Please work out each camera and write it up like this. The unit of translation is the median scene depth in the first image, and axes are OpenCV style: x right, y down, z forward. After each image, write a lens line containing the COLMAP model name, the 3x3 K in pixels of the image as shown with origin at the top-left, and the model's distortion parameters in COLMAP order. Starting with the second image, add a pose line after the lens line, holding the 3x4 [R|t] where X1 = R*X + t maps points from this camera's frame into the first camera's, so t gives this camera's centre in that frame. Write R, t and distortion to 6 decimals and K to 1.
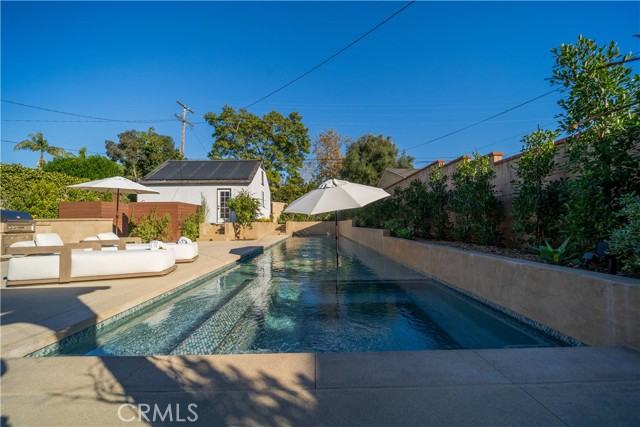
lens RADIAL K [[261.5, 0, 321.0], [0, 261.5, 212.3], [0, 0, 1]] dist [0.003317, -0.001703]
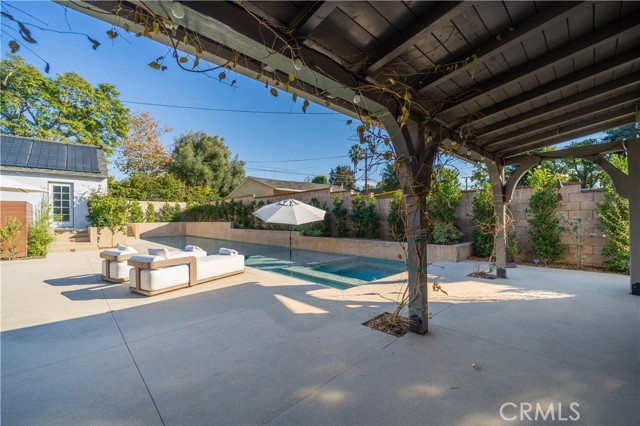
lens RADIAL K [[262.1, 0, 323.3], [0, 262.1, 214.1], [0, 0, 1]] dist [0.002114, -0.001943]
pose [[0.736610, 0.011522, 0.676219, -0.285535], [-0.023398, 0.999690, 0.008454, -0.019902], [-0.675913, -0.022049, 0.736652, -0.059412]]
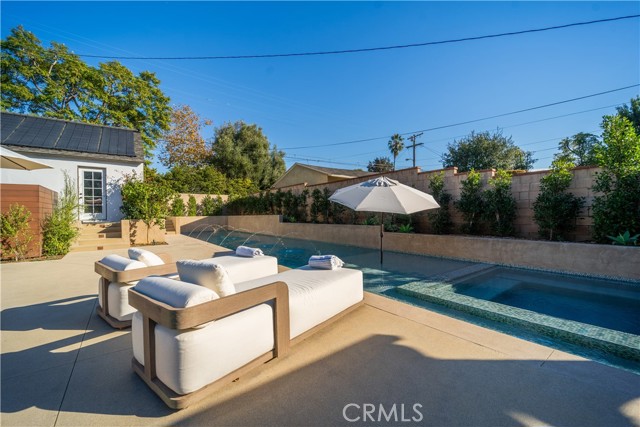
lens RADIAL K [[261.5, 0, 323.7], [0, 261.5, 217.0], [0, 0, 1]] dist [0.003317, -0.001703]
pose [[0.812330, -0.007779, 0.583146, -0.251039], [-0.018632, 0.999055, 0.039280, -0.003040], [-0.582900, -0.042774, 0.811417, 0.125827]]
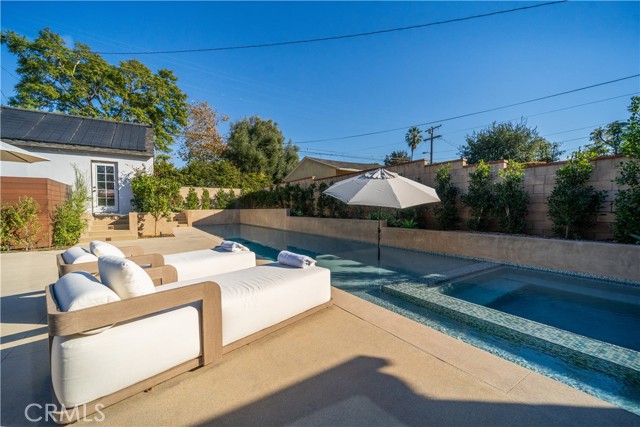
lens RADIAL K [[261.5, 0, 323.3], [0, 261.5, 213.1], [0, 0, 1]] dist [0.003317, -0.001703]
pose [[0.850018, -0.005614, 0.526723, -0.219927], [-0.022835, 0.998610, 0.047496, -0.002780], [-0.526258, -0.052400, 0.848709, 0.119716]]
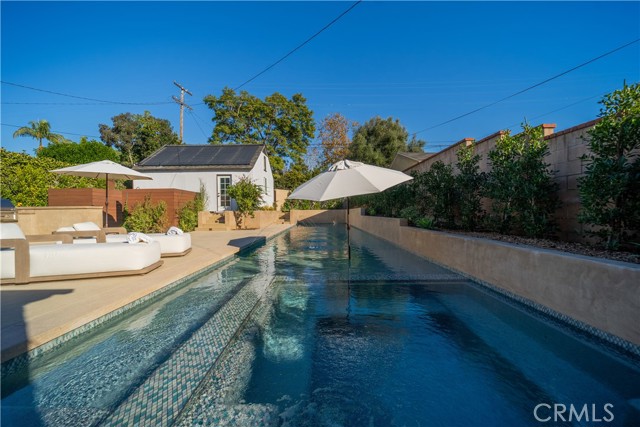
lens RADIAL K [[261.5, 0, 317.3], [0, 261.5, 220.0], [0, 0, 1]] dist [0.003317, -0.001703]
pose [[0.999571, 0.000589, -0.029296, -0.008091], [0.001557, 0.997318, 0.073176, 0.002920], [0.029261, -0.073190, 0.996889, 0.056934]]
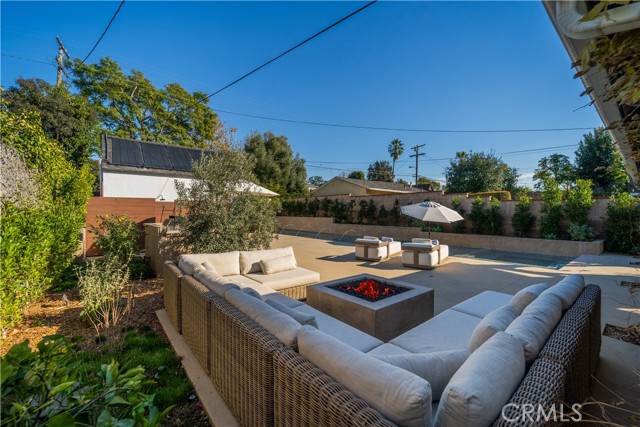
lens RADIAL K [[261.5, 0, 326.5], [0, 261.5, 218.3], [0, 0, 1]] dist [0.003317, -0.001703]
pose [[0.789853, -0.001804, 0.613293, -0.572473], [-0.036541, 0.998081, 0.049997, -0.025696], [-0.612206, -0.061900, 0.788271, 0.018552]]
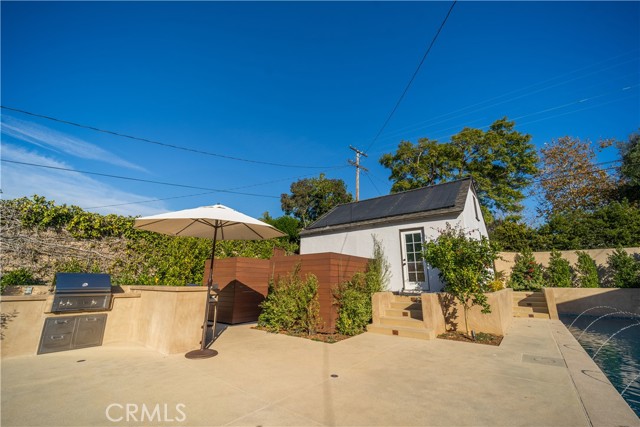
lens RADIAL K [[261.5, 0, 313.4], [0, 261.5, 212.6], [0, 0, 1]] dist [0.003317, -0.001703]
pose [[0.766401, -0.148688, -0.624917, -0.150270], [0.012822, 0.976189, -0.216542, -0.002432], [0.642234, 0.157946, 0.750059, 0.374305]]
